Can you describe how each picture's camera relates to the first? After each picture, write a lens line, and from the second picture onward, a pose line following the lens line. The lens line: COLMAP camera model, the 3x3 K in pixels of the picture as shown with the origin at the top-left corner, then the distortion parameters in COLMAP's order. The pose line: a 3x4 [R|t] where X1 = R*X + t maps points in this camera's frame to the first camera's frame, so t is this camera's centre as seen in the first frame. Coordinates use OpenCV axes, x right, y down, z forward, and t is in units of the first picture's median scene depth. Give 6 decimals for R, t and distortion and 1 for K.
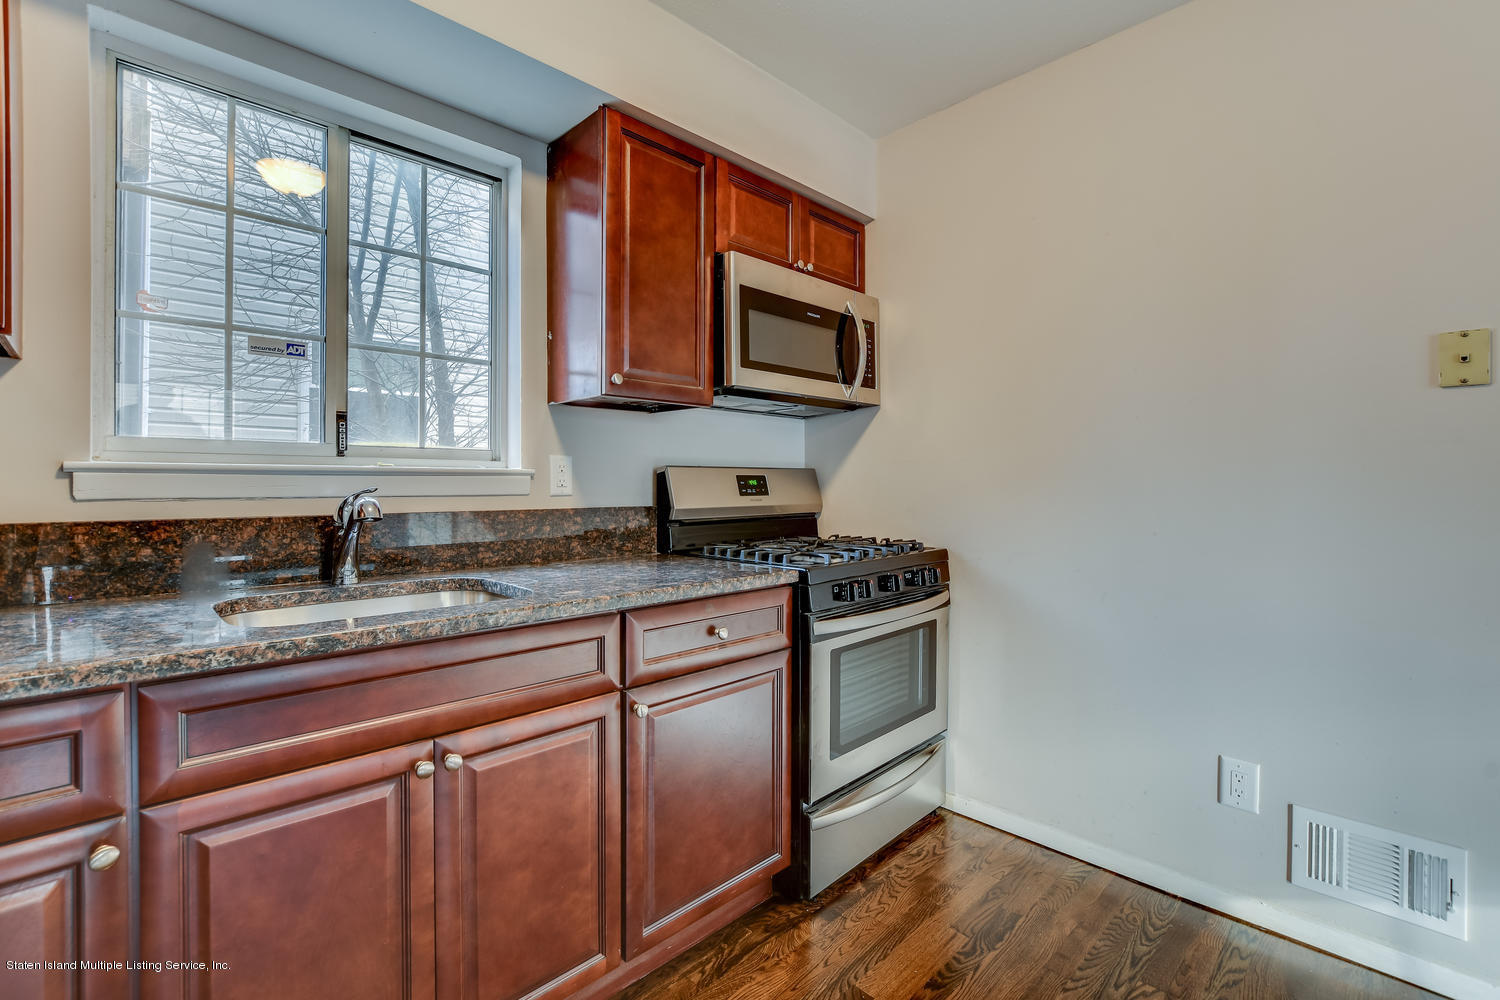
lens RADIAL K [[668.4, 0, 747.6], [0, 668.4, 486.8], [0, 0, 1]] dist [-0.009976, 0.000206]
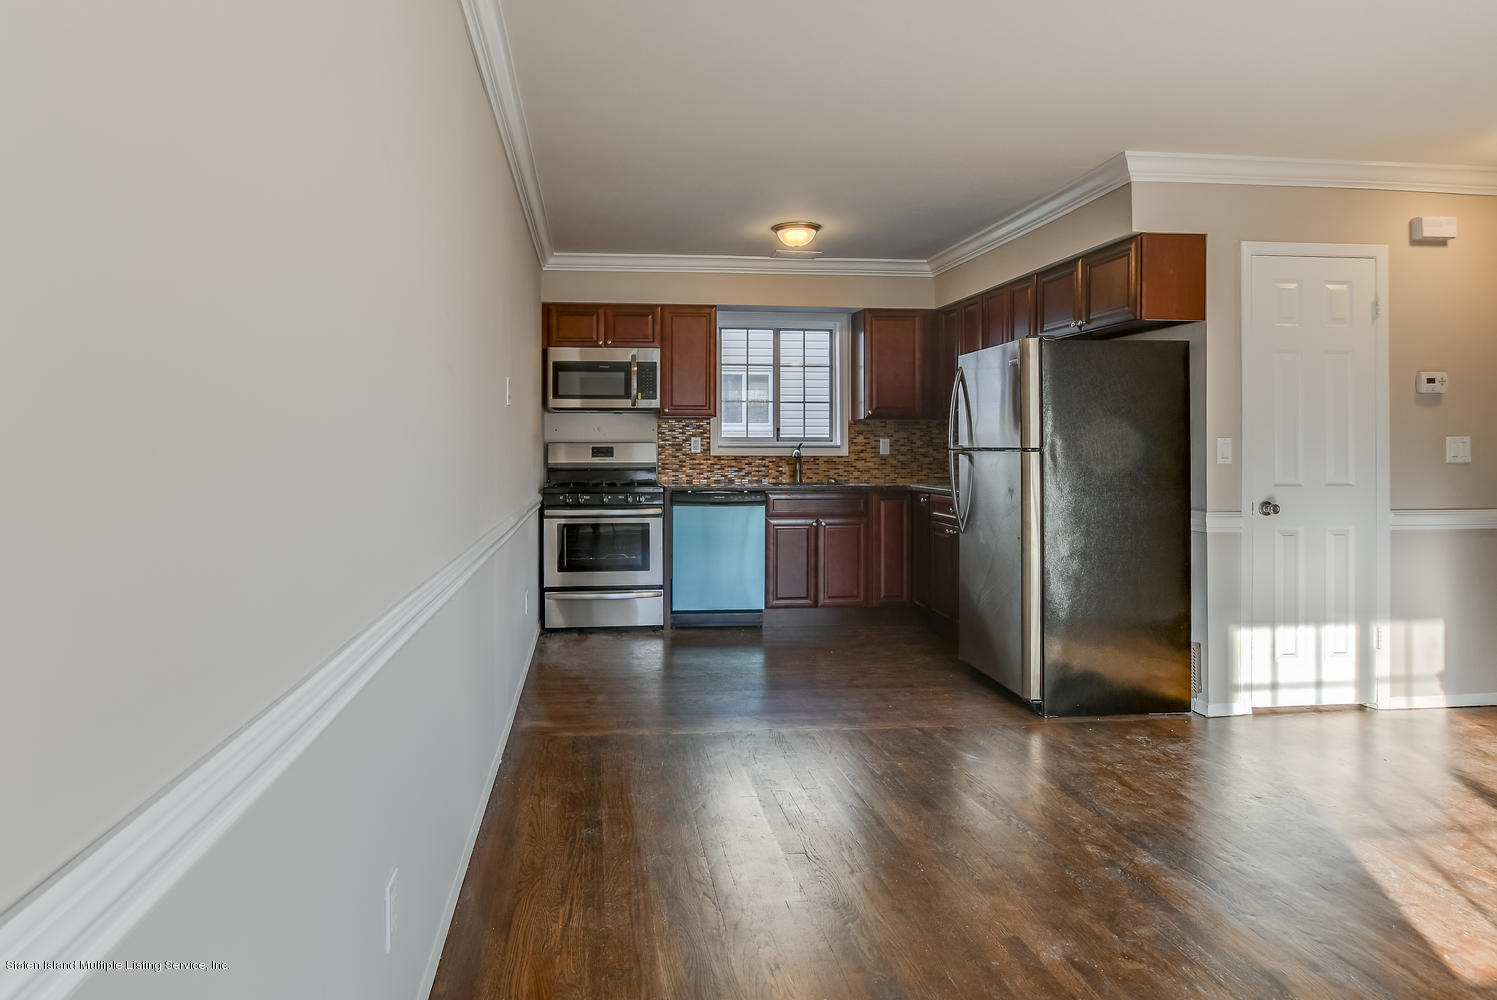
lens RADIAL K [[812.2, 0, 673.0], [0, 812.2, 436.5], [0, 0, 1]] dist [-0.001340, 0.002251]
pose [[0.769547, -0.004714, -0.638573, 1.974643], [-0.008588, 0.999806, -0.017731, -0.007722], [0.638533, 0.019129, 0.769357, -0.800427]]
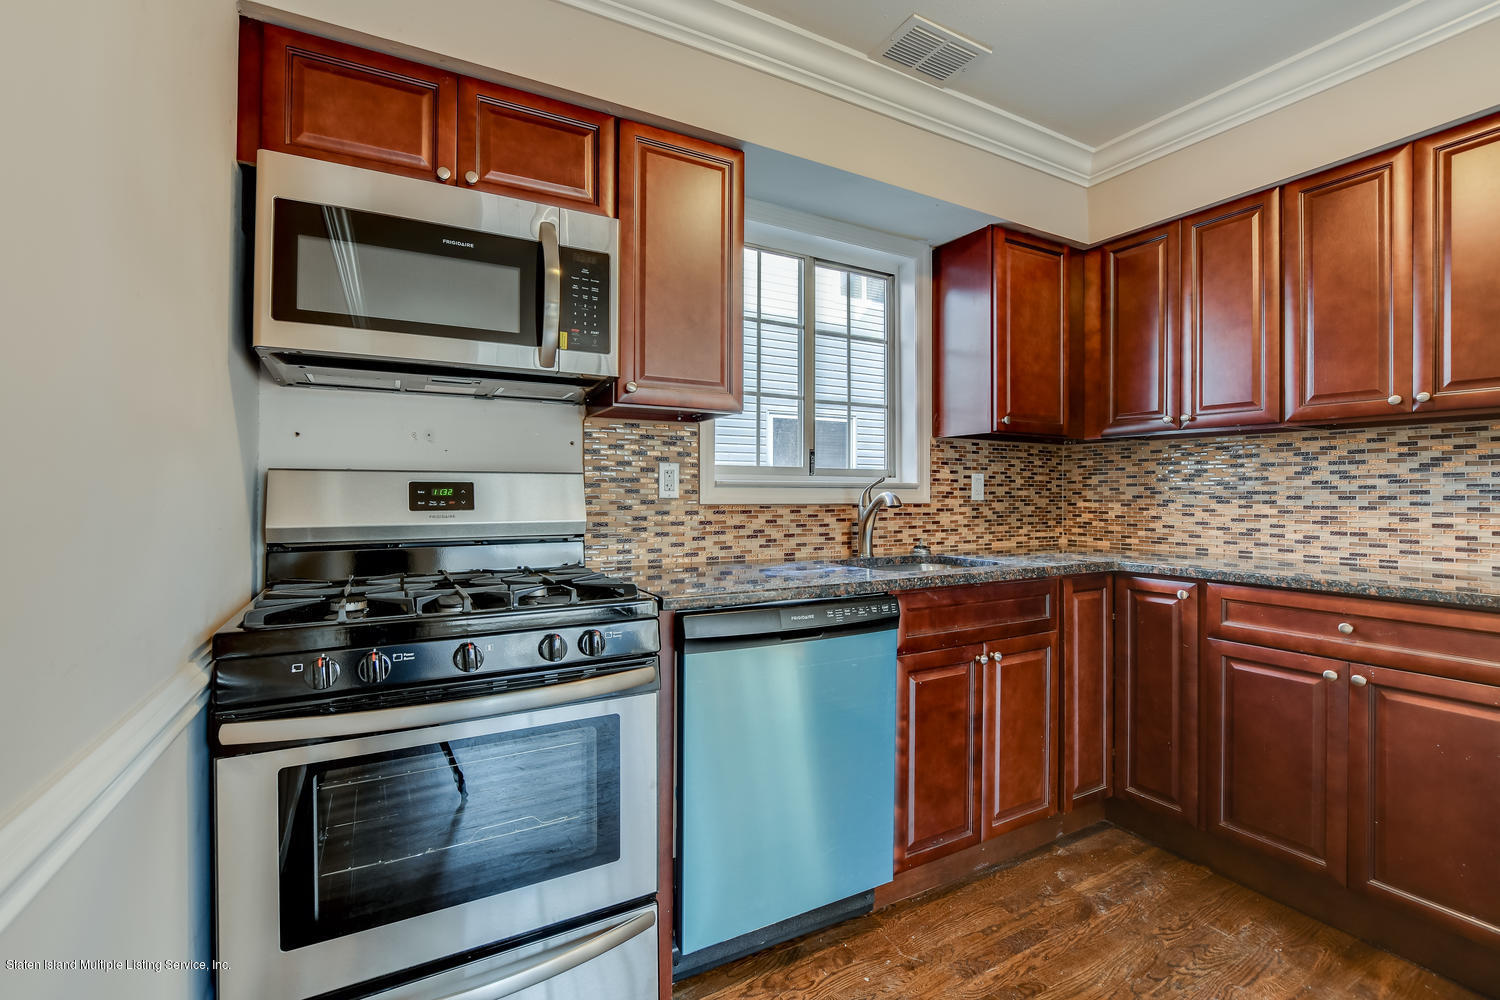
lens RADIAL K [[668.4, 0, 745.1], [0, 668.4, 488.8], [0, 0, 1]] dist [-0.009976, 0.000206]
pose [[0.958685, 0.002107, -0.284462, 0.621923], [-0.006816, 0.999856, -0.015567, -0.001166], [0.284388, 0.016862, 0.958561, 0.483532]]
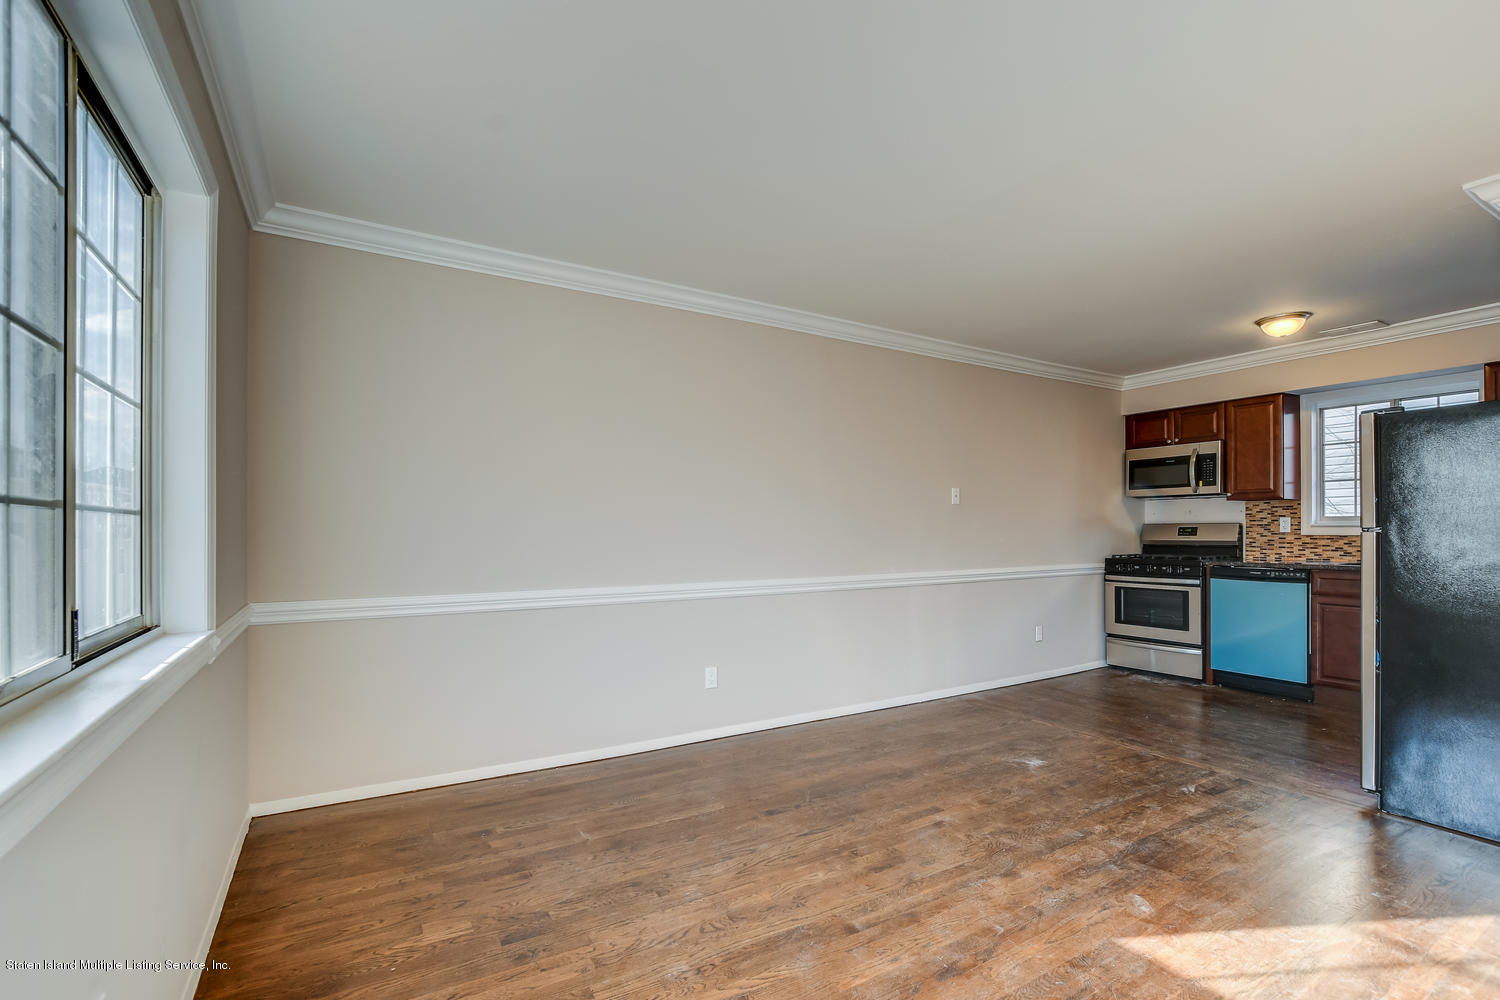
lens RADIAL K [[680.9, 0, 777.1], [0, 680.9, 527.0], [0, 0, 1]] dist [-0.011559, 0.004325]
pose [[-0.221322, -0.003097, -0.975196, 3.075475], [-0.005976, 0.999980, -0.001819, -0.005725], [0.975182, 0.005425, -0.221336, 0.170068]]
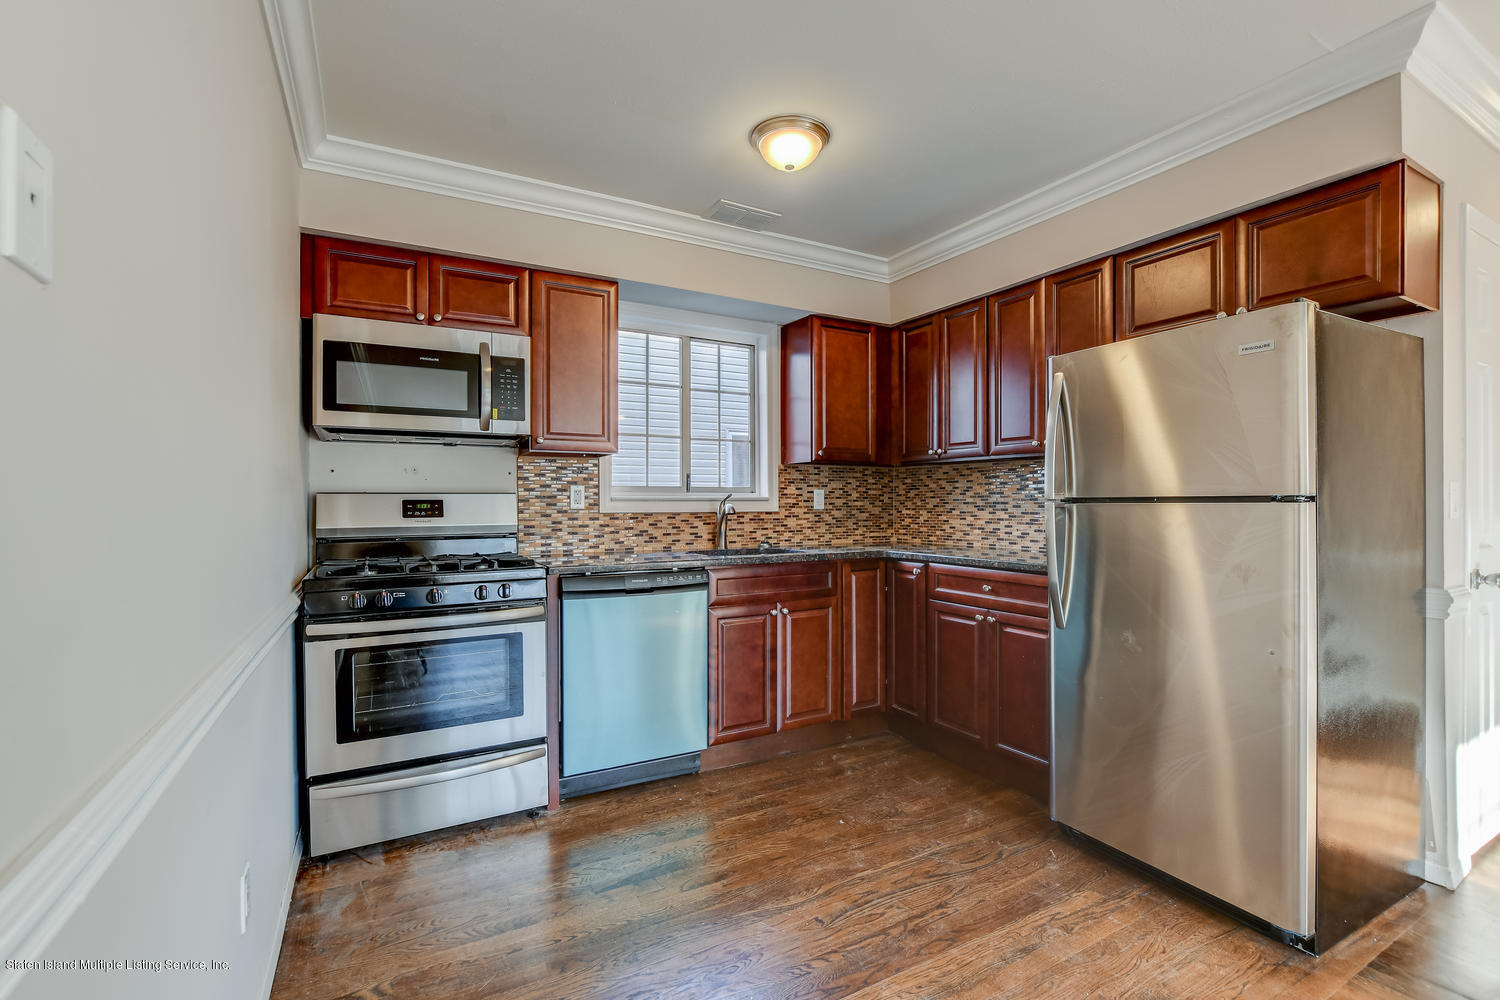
lens RADIAL K [[680.9, 0, 750.0], [0, 680.9, 502.6], [0, 0, 1]] dist [-0.011559, 0.004325]
pose [[0.960876, 0.000427, -0.276979, 1.031451], [-0.002529, 0.999971, -0.007230, -0.006384], [0.276968, 0.007648, 0.960849, 0.047083]]
